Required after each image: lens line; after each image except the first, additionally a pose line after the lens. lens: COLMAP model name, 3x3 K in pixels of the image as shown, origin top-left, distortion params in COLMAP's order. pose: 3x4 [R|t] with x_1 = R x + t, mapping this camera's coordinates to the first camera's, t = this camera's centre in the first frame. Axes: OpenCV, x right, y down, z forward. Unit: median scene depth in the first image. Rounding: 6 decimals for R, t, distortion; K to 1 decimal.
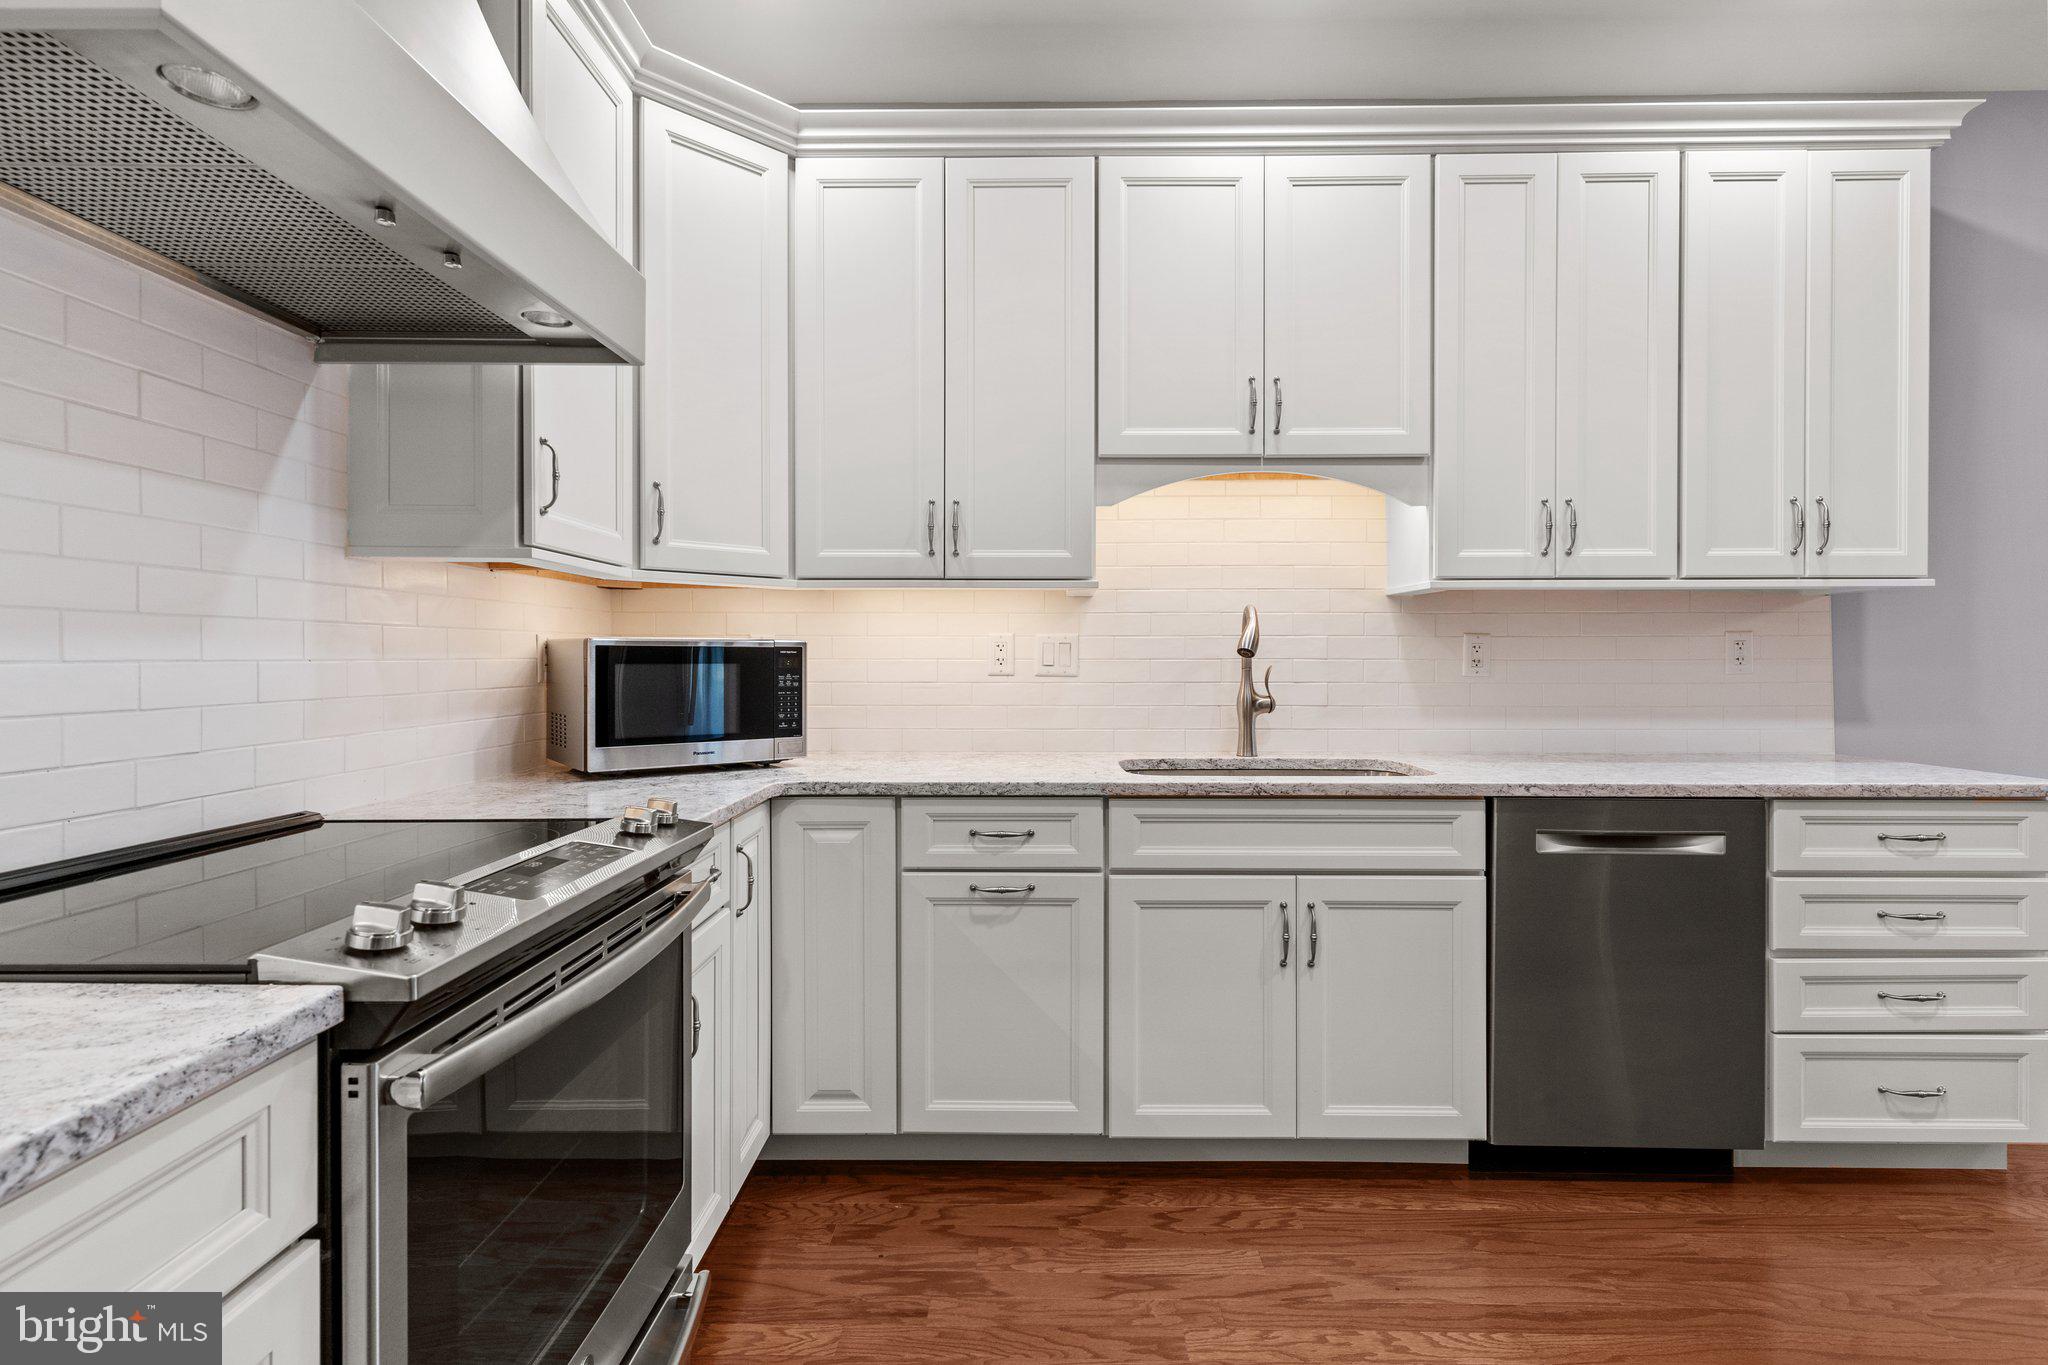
lens RADIAL K [[984.7, 0, 1024.2], [0, 984.7, 663.5], [0, 0, 1]] dist [0.005064, 0.000792]
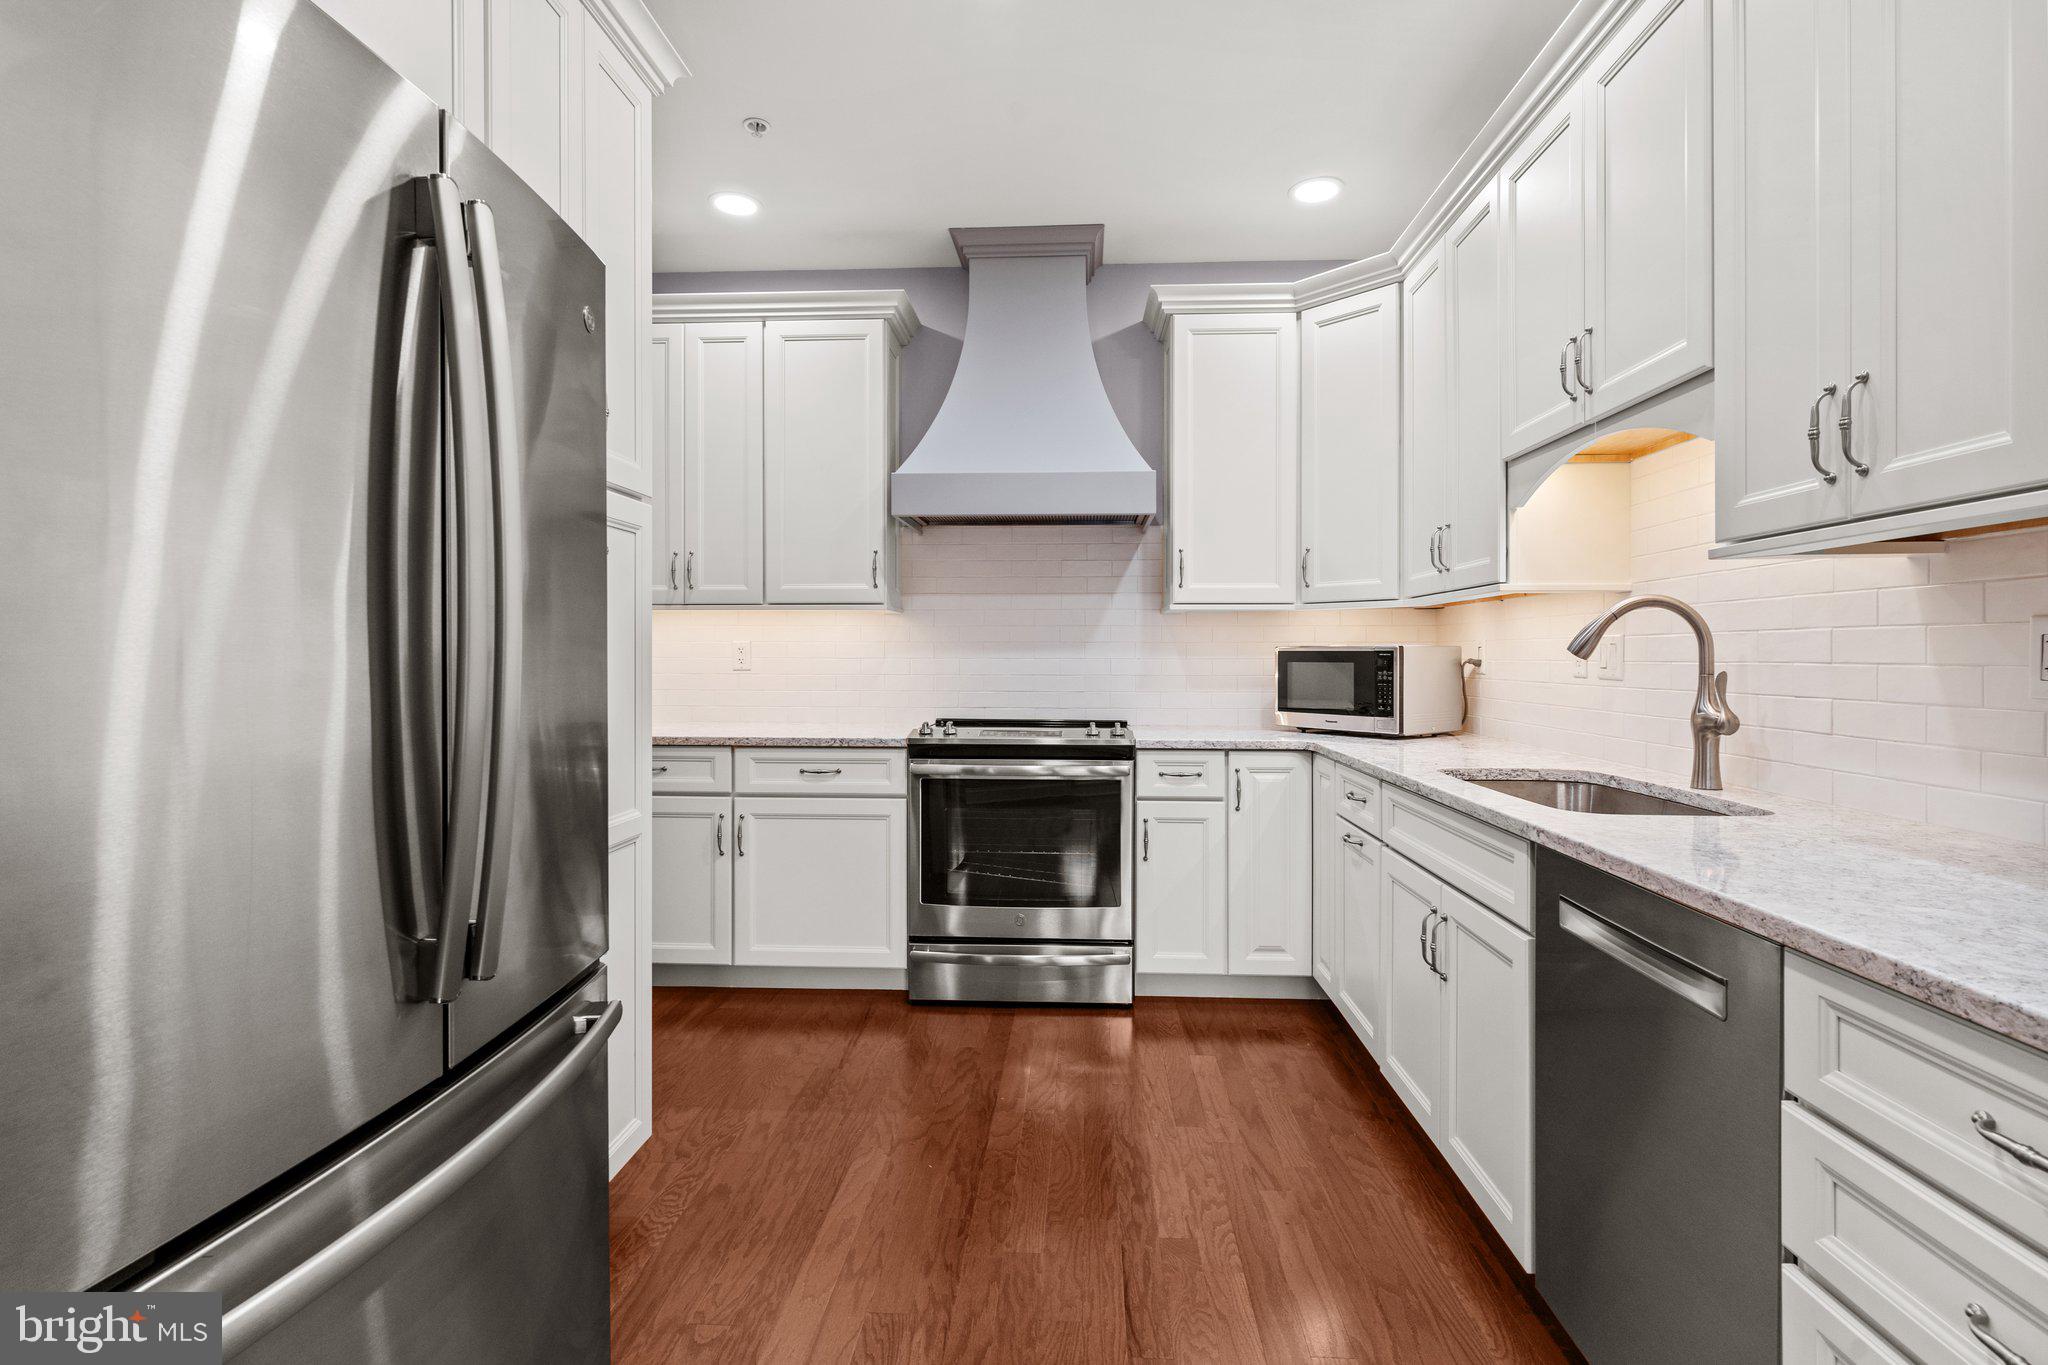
lens RADIAL K [[984.7, 0, 1024.1], [0, 984.7, 668.4], [0, 0, 1]] dist [0.005064, 0.000792]
pose [[-0.045635, 0.012413, -0.998881, 1.272298], [-0.009666, 0.999870, 0.012867, -0.005688], [0.998911, 0.010243, -0.045509, 0.633702]]
